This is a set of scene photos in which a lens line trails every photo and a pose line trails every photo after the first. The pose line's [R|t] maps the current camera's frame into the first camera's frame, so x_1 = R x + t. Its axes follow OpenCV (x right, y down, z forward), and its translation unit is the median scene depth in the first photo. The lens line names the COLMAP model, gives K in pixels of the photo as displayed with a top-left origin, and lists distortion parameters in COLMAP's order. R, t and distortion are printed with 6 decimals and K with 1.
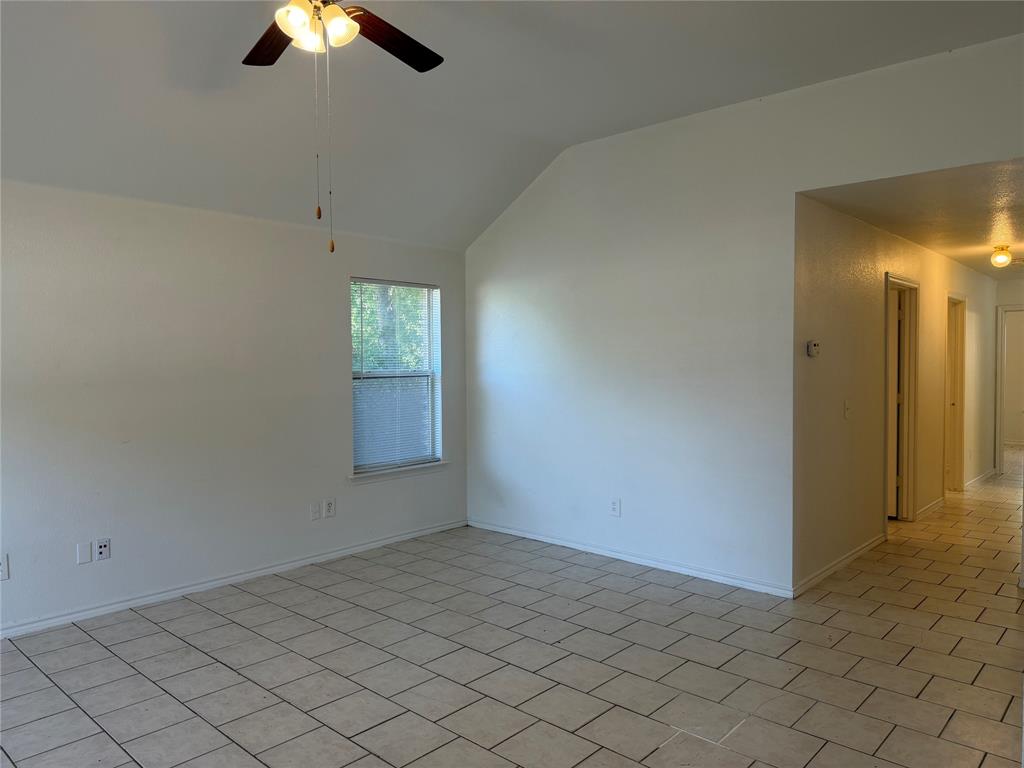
lens RADIAL K [[725.2, 0, 511.2], [0, 725.2, 382.2], [0, 0, 1]] dist [0.088484, -0.106726]
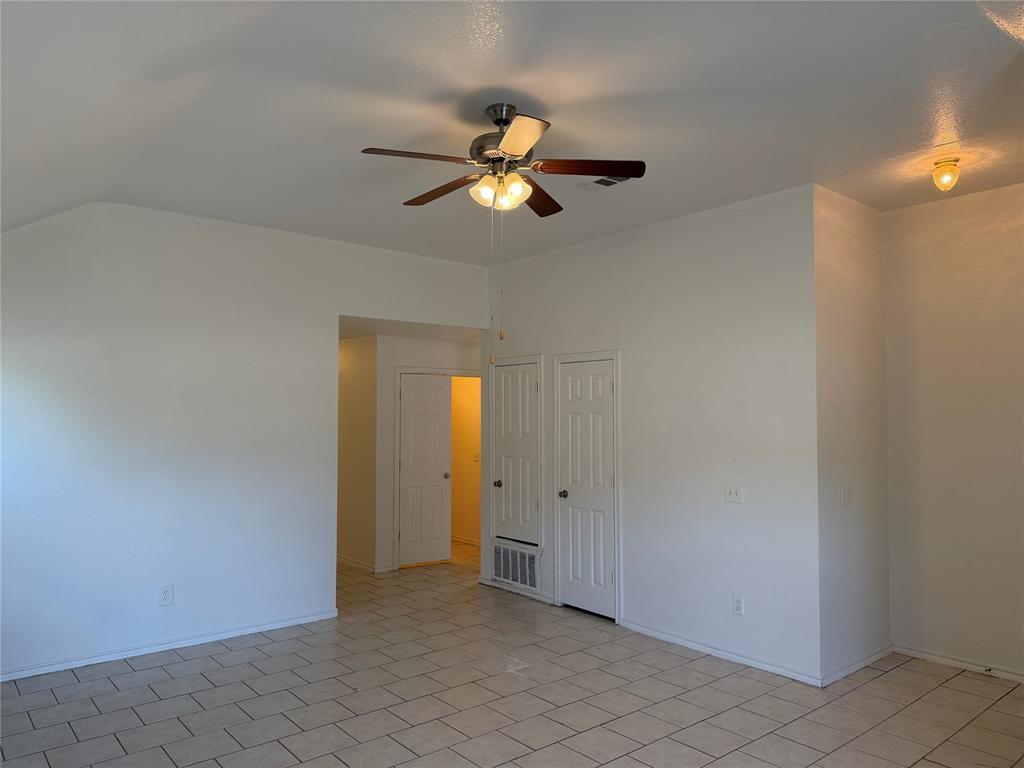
lens RADIAL K [[725.2, 0, 511.2], [0, 725.2, 382.2], [0, 0, 1]] dist [0.088484, -0.106726]
pose [[0.131513, 0.045062, 0.990290, -0.857914], [0.033113, 0.998209, -0.049820, -0.049499], [-0.990761, 0.039343, 0.129786, 0.468325]]
